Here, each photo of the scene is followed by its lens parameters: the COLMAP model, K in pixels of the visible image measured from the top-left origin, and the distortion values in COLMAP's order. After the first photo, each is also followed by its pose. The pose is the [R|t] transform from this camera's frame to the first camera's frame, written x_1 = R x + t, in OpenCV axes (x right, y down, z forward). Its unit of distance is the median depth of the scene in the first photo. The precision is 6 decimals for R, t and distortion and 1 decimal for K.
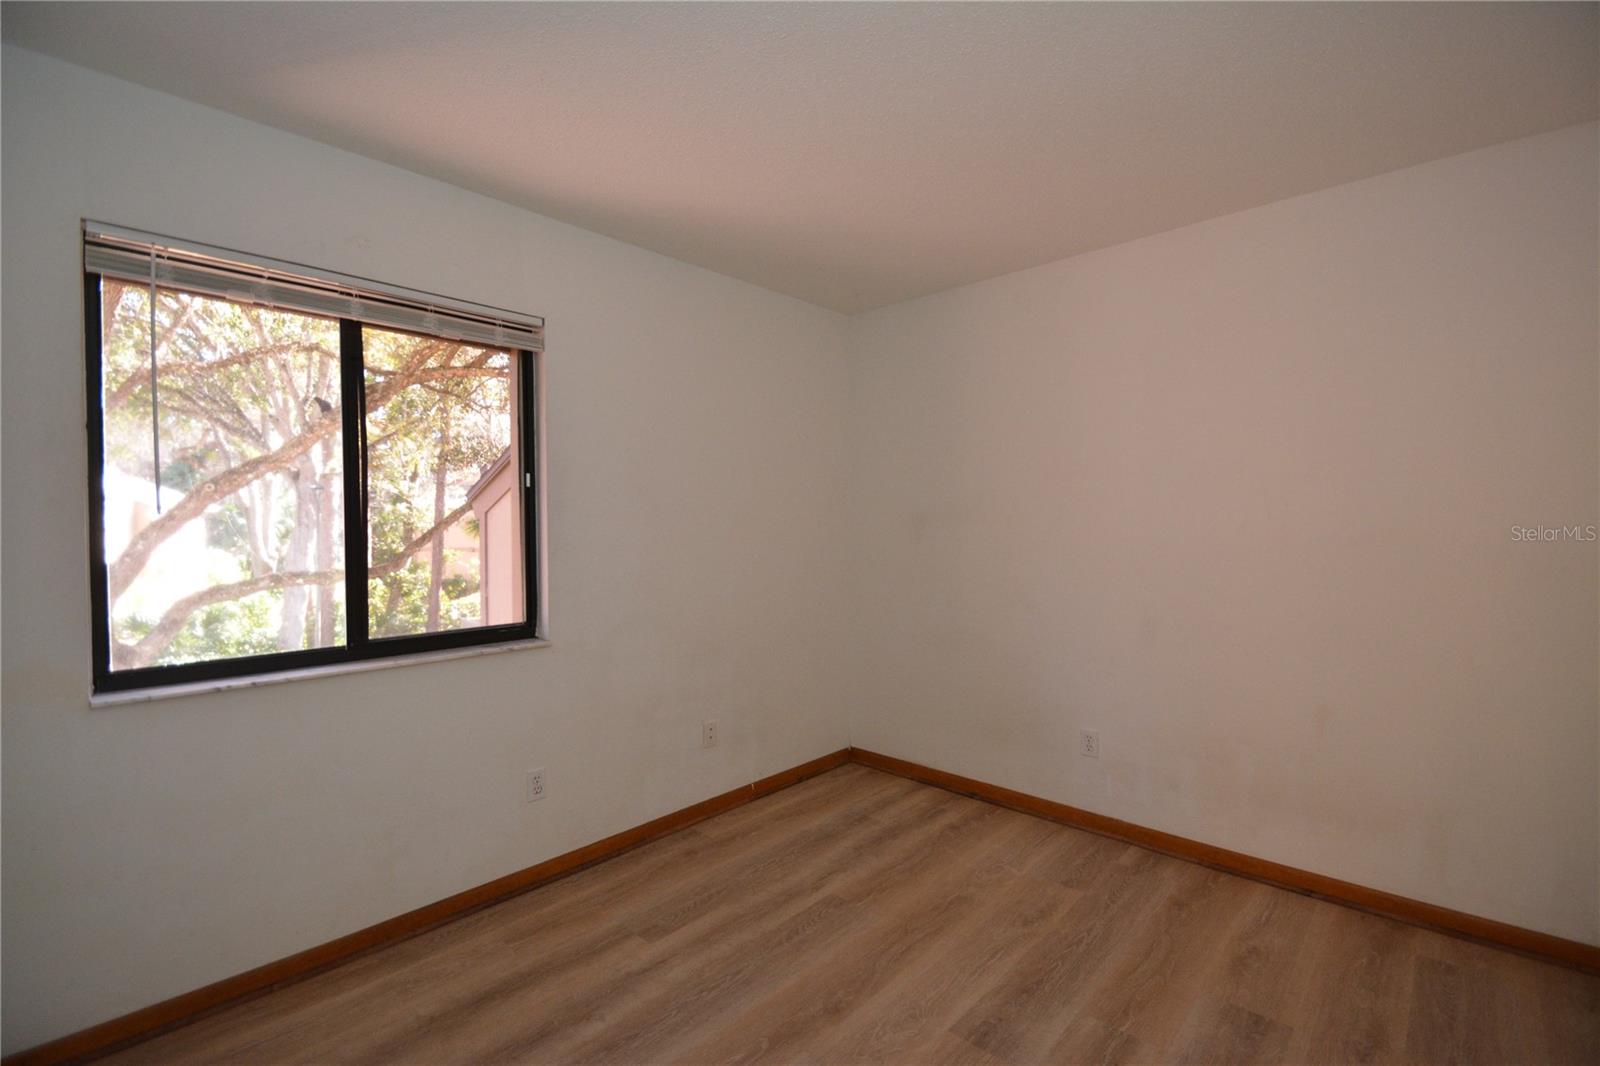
lens RADIAL K [[700.7, 0, 799.8], [0, 700.7, 538.6], [0, 0, 1]] dist [0.017880, -0.018434]
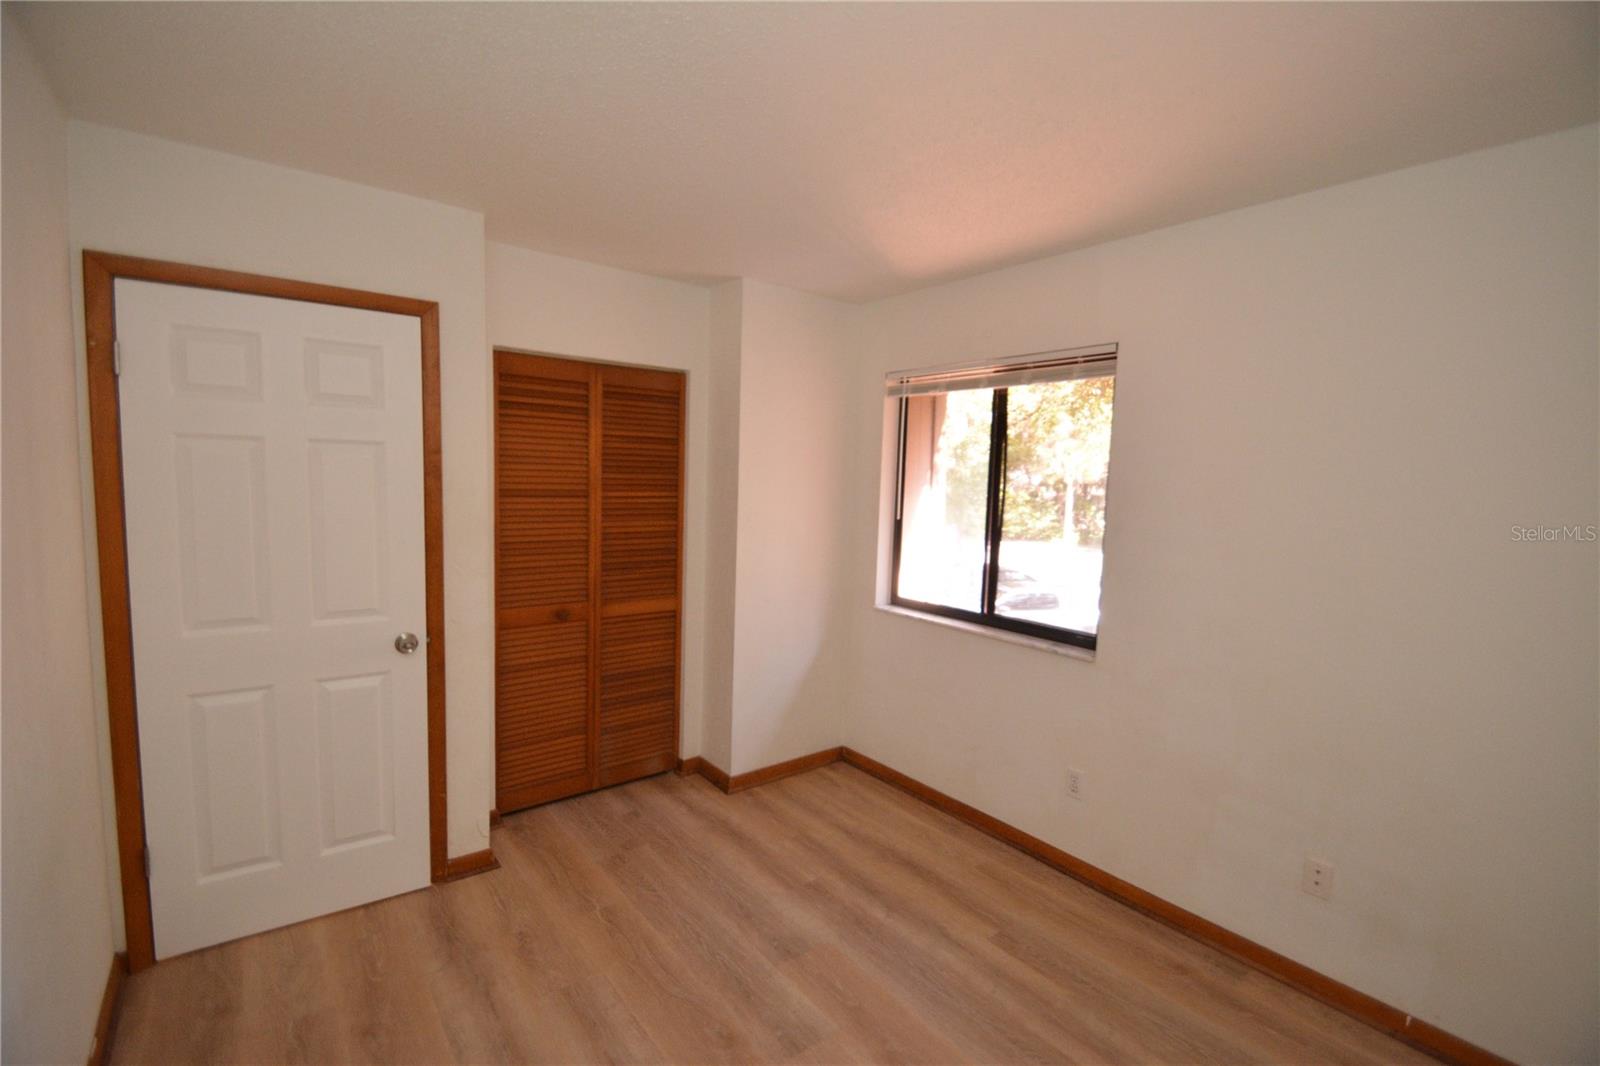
lens RADIAL K [[700.7, 0, 799.8], [0, 700.7, 538.6], [0, 0, 1]] dist [0.017880, -0.018434]
pose [[-0.144350, 0.095036, -0.984952, 0.784984], [-0.054324, 0.993115, 0.103785, -0.124619], [0.988034, 0.068488, -0.138194, 0.772760]]
